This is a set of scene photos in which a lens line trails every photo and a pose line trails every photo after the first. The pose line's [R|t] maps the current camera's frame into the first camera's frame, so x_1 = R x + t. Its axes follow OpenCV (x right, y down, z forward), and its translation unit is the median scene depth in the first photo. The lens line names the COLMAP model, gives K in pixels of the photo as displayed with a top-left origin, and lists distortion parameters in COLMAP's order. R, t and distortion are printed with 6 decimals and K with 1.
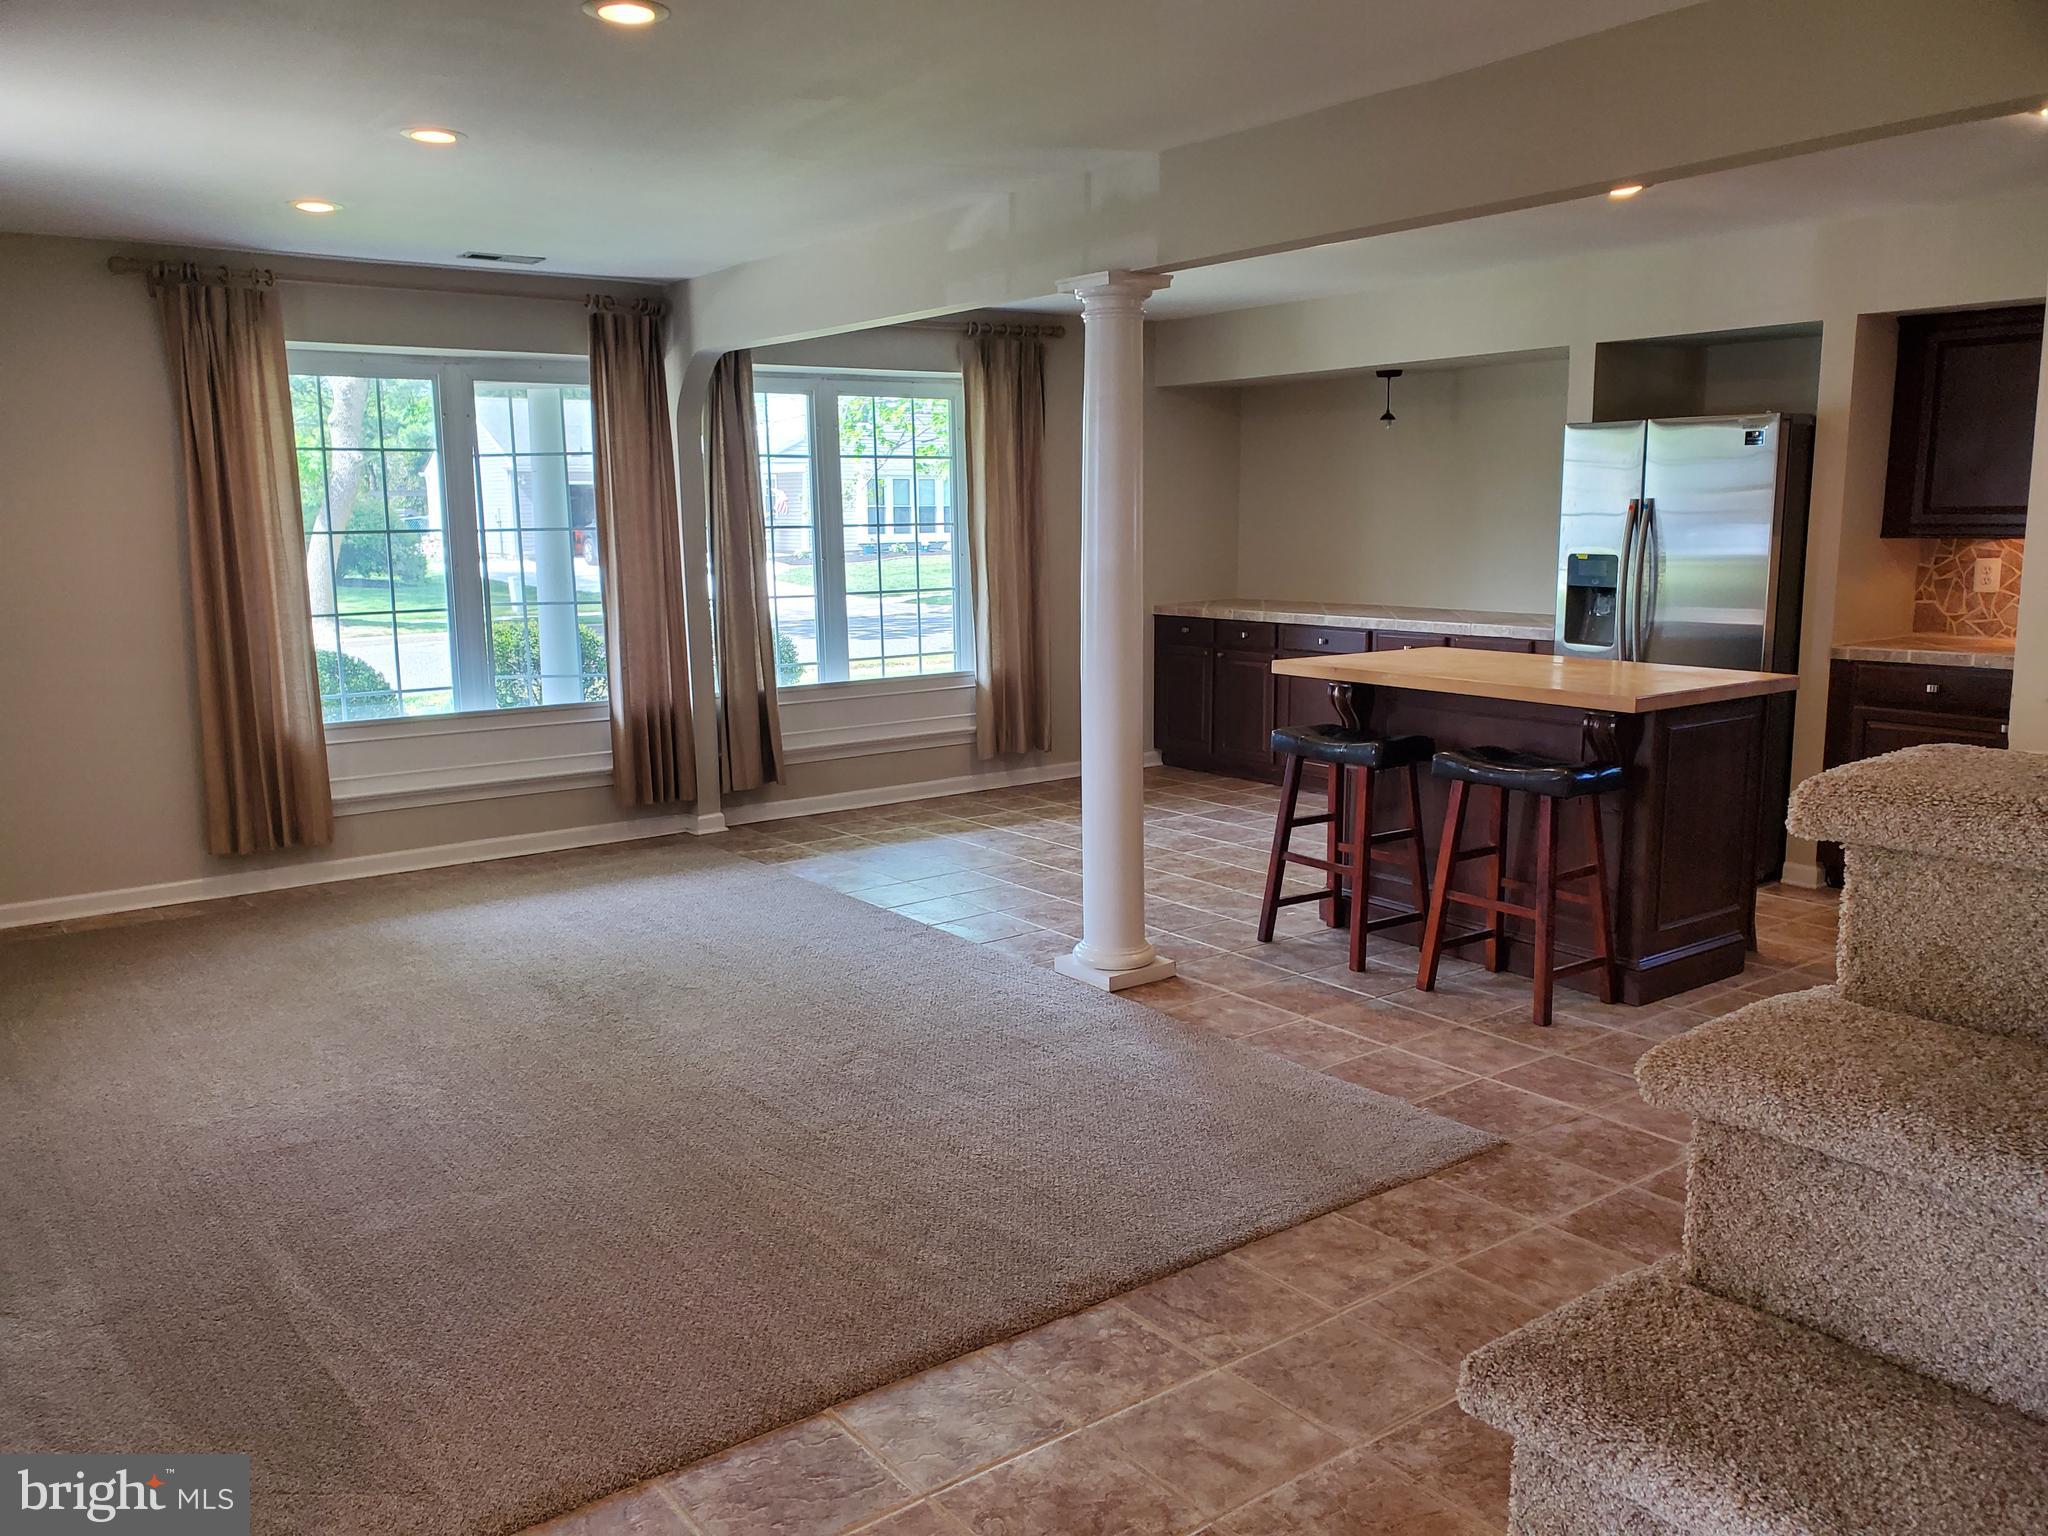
lens RADIAL K [[1596.9, 0, 994.7], [0, 1596.9, 788.8], [0, 0, 1]] dist [0.027119, -0.009501]
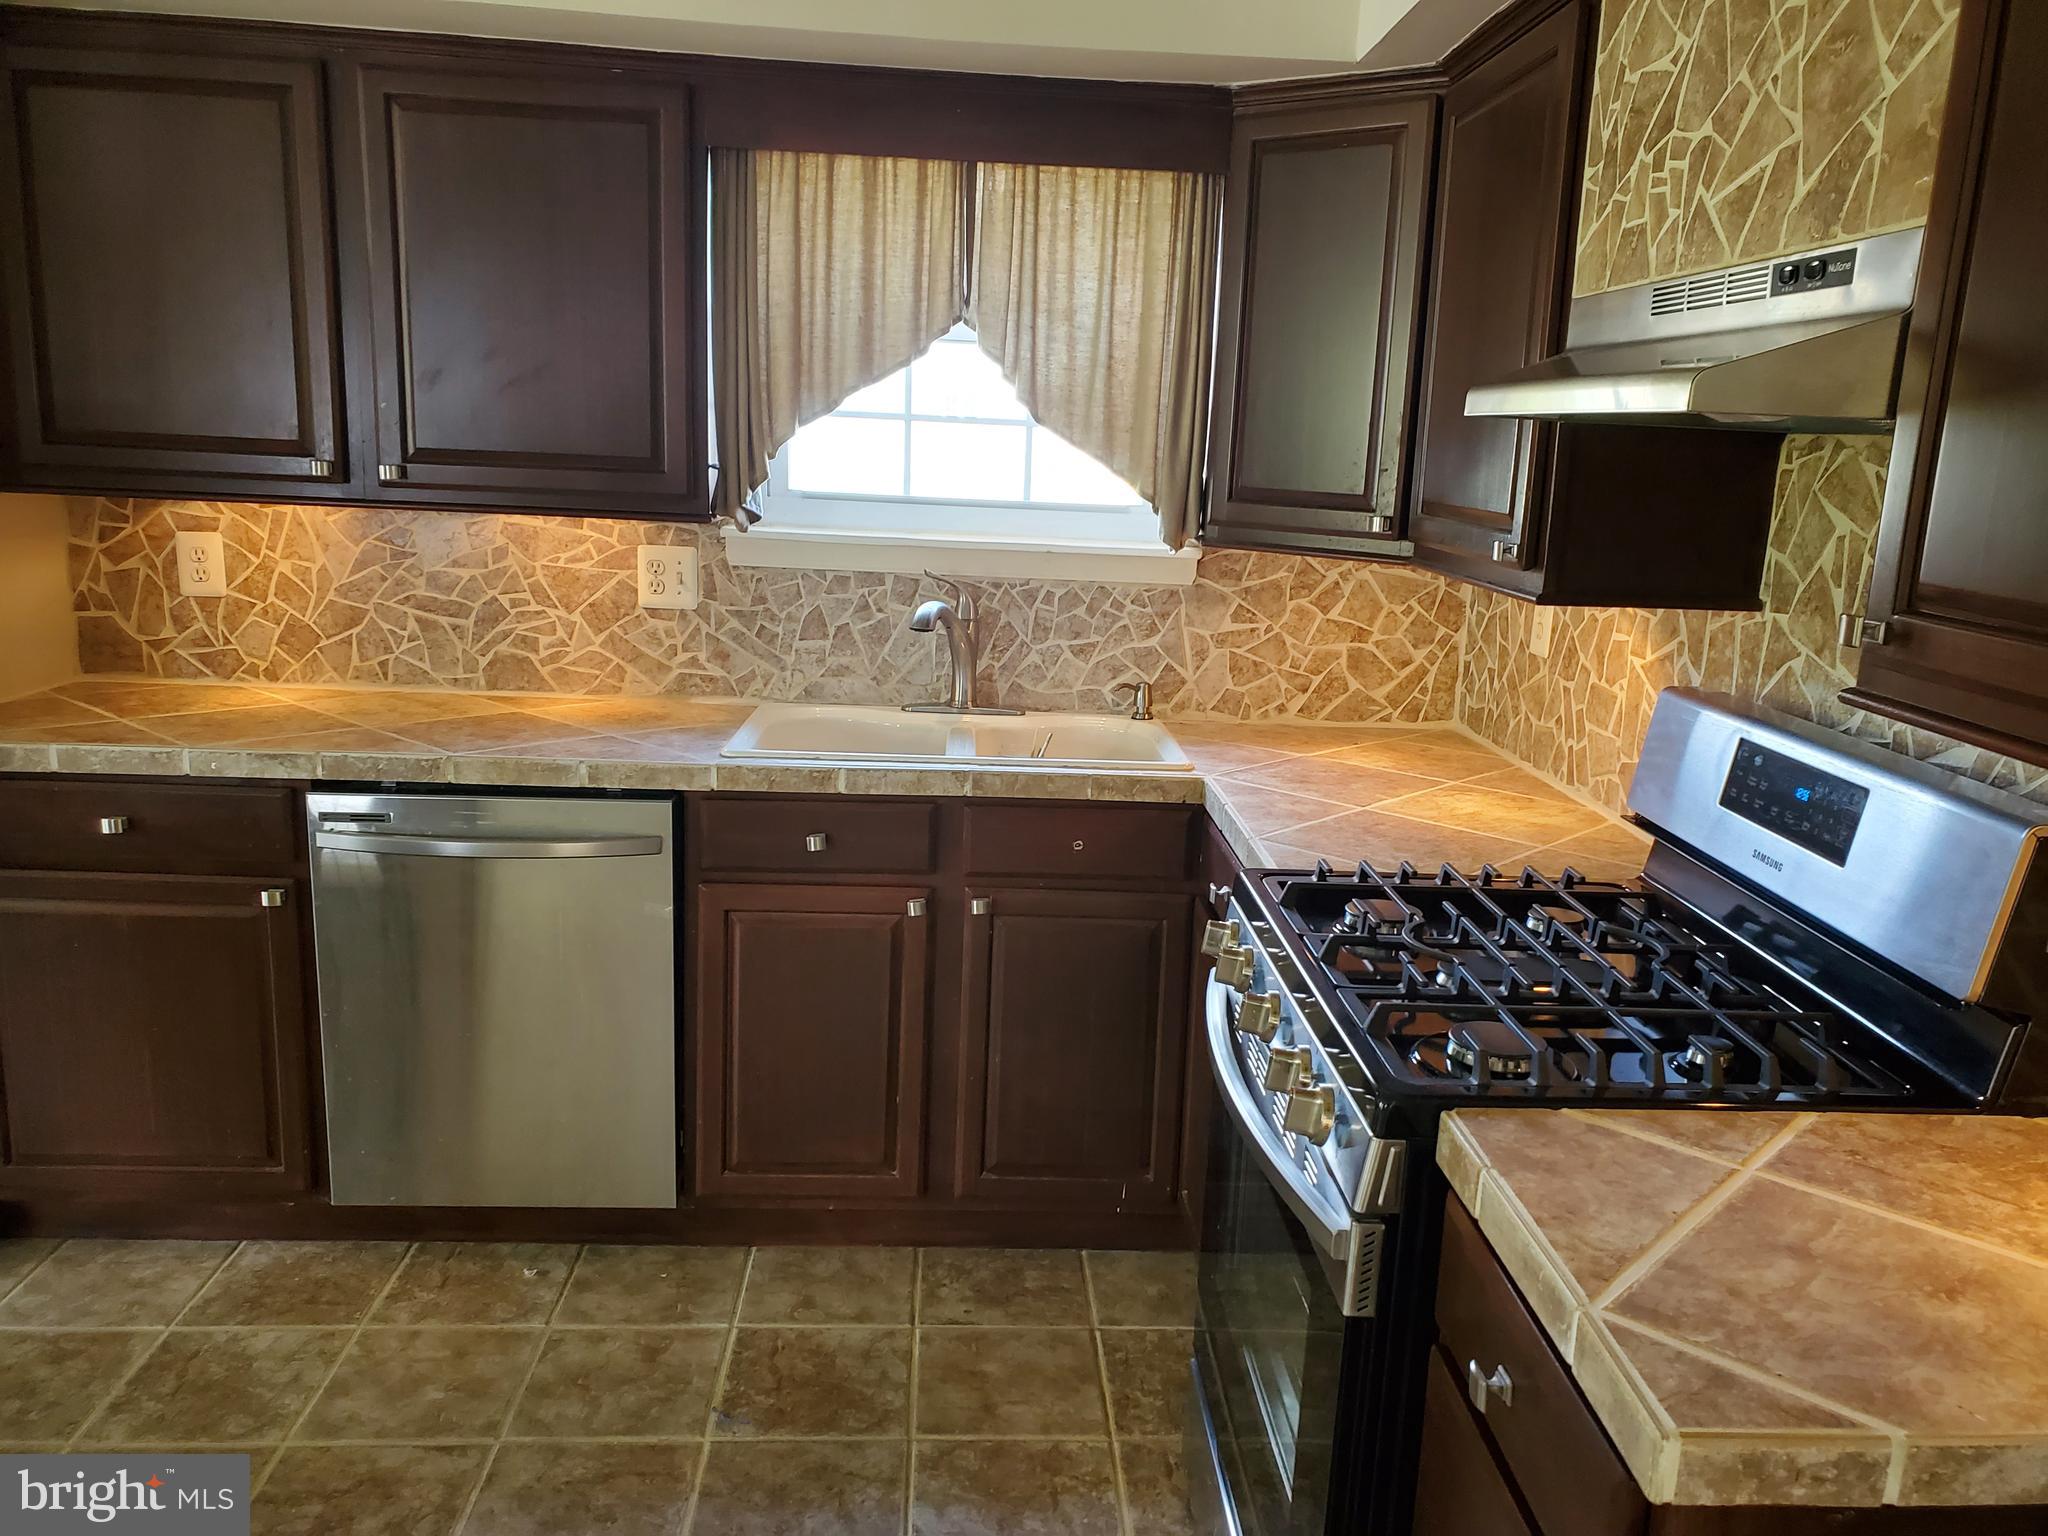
lens RADIAL K [[1596.9, 0, 1053.7], [0, 1596.9, 774.1], [0, 0, 1]] dist [0.027119, -0.009501]
pose [[0.545830, -0.142260, 0.825731, 0.335502], [0.097207, 0.989578, 0.106232, -0.096505], [-0.832238, 0.022283, 0.553970, 0.495207]]
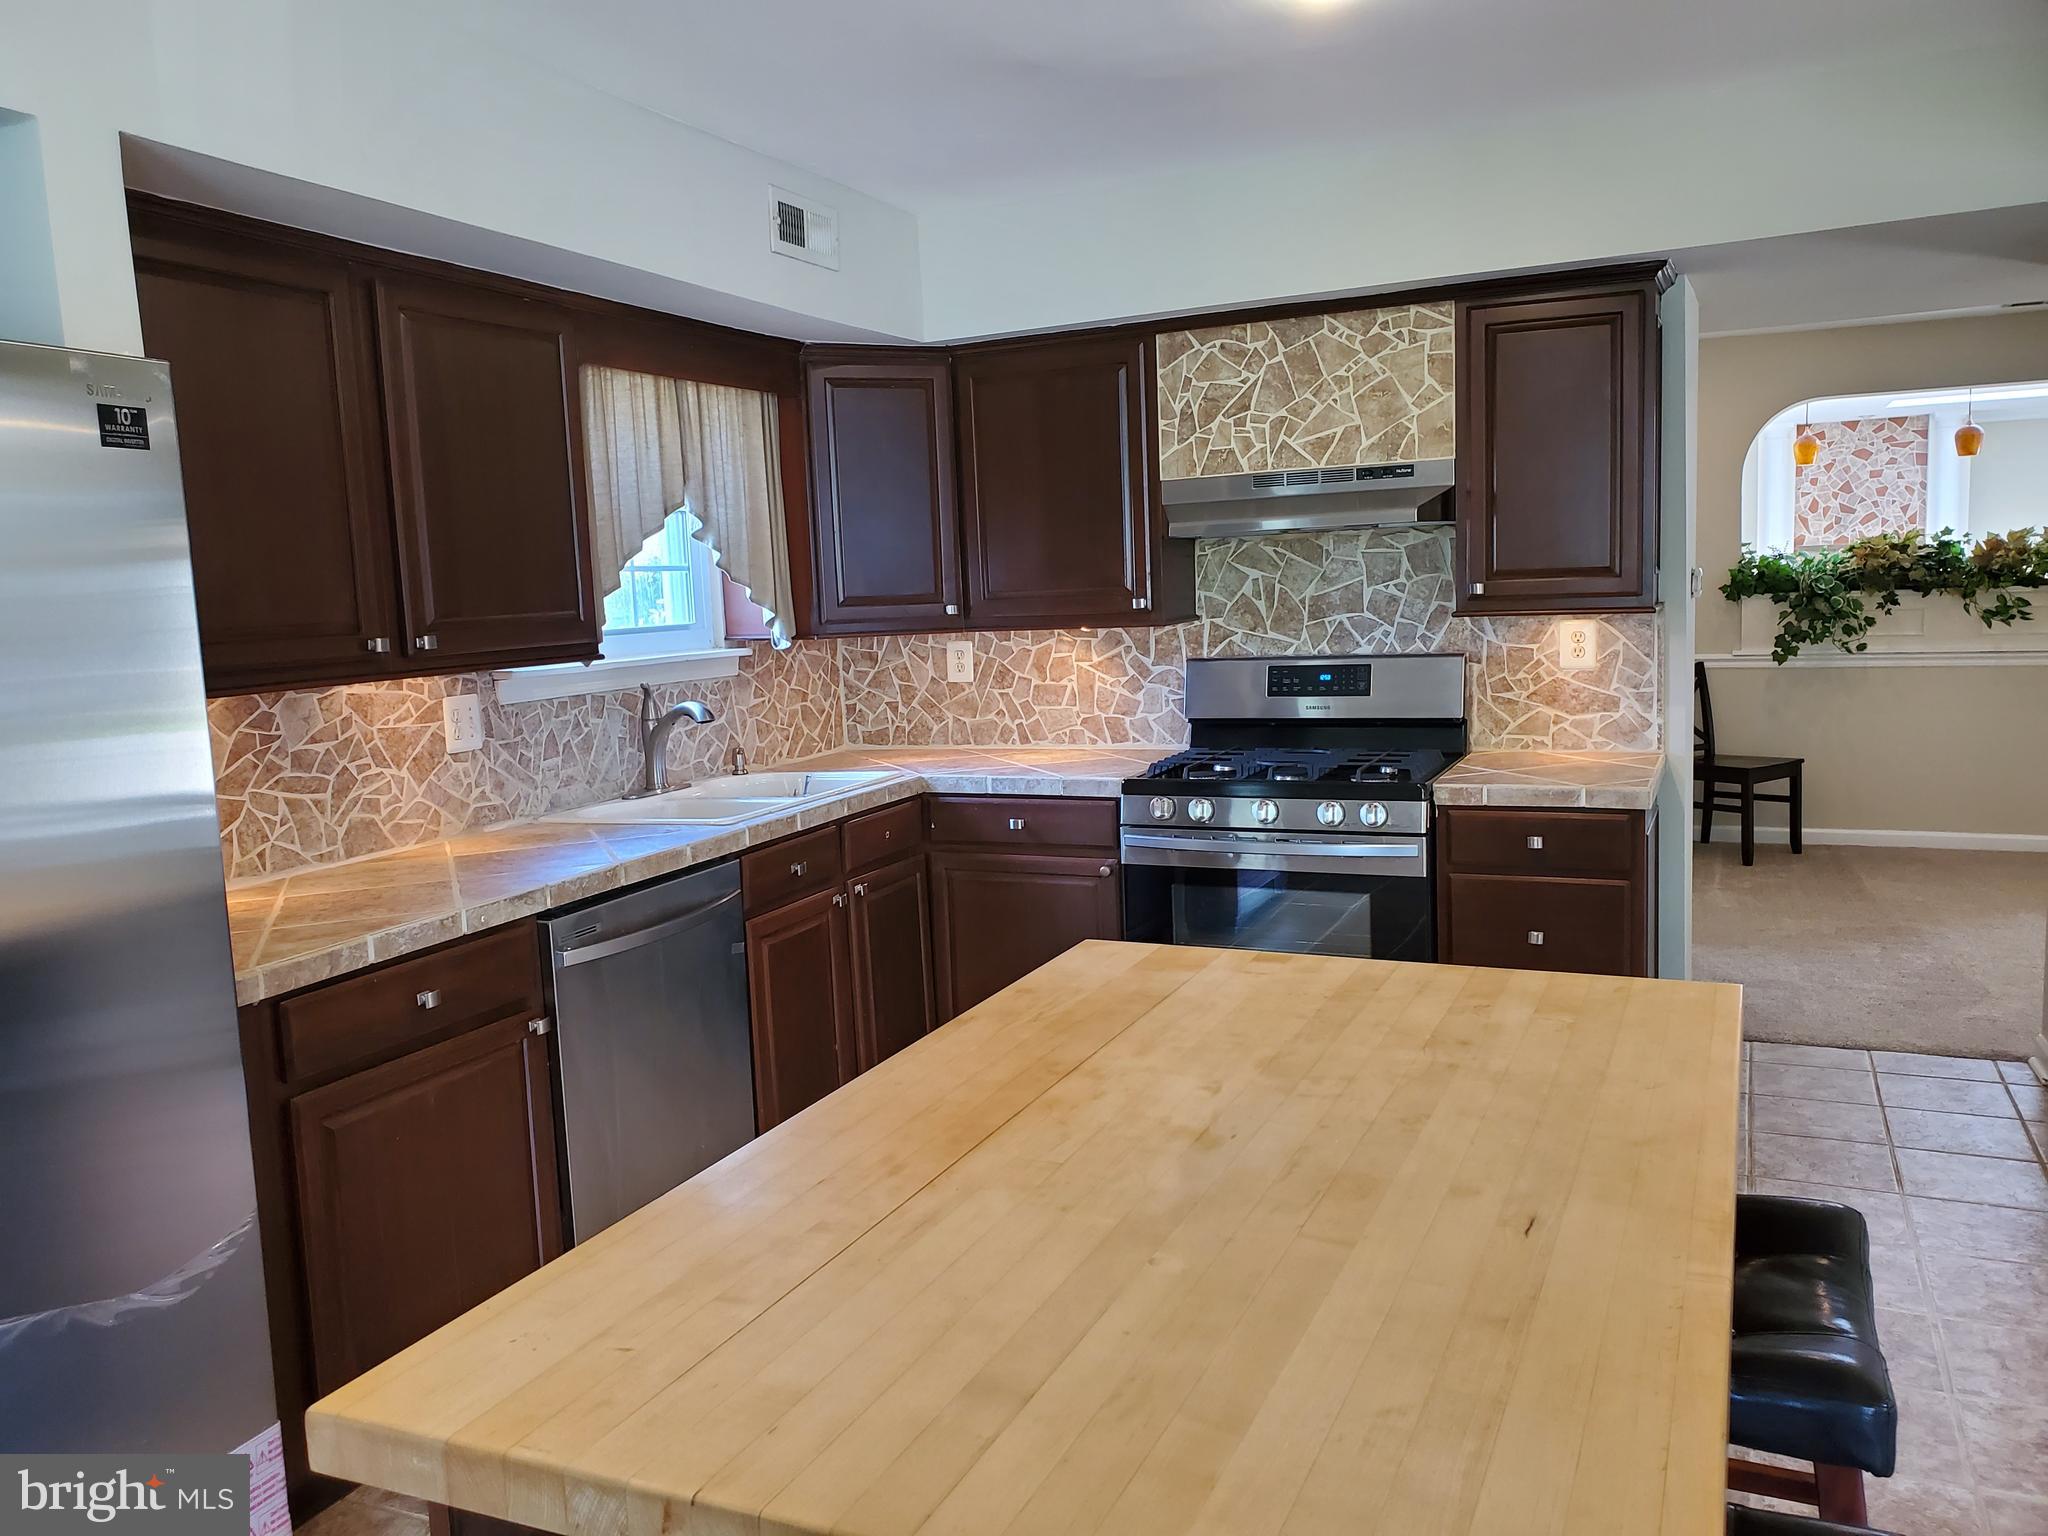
lens RADIAL K [[1596.9, 0, 1029.8], [0, 1596.9, 780.8], [0, 0, 1]] dist [0.027119, -0.009501]
pose [[-0.496189, -0.081103, 0.864418, 0.090271], [0.198295, 0.958726, 0.203776, -0.177975], [-0.845266, 0.272521, -0.459627, 1.008350]]
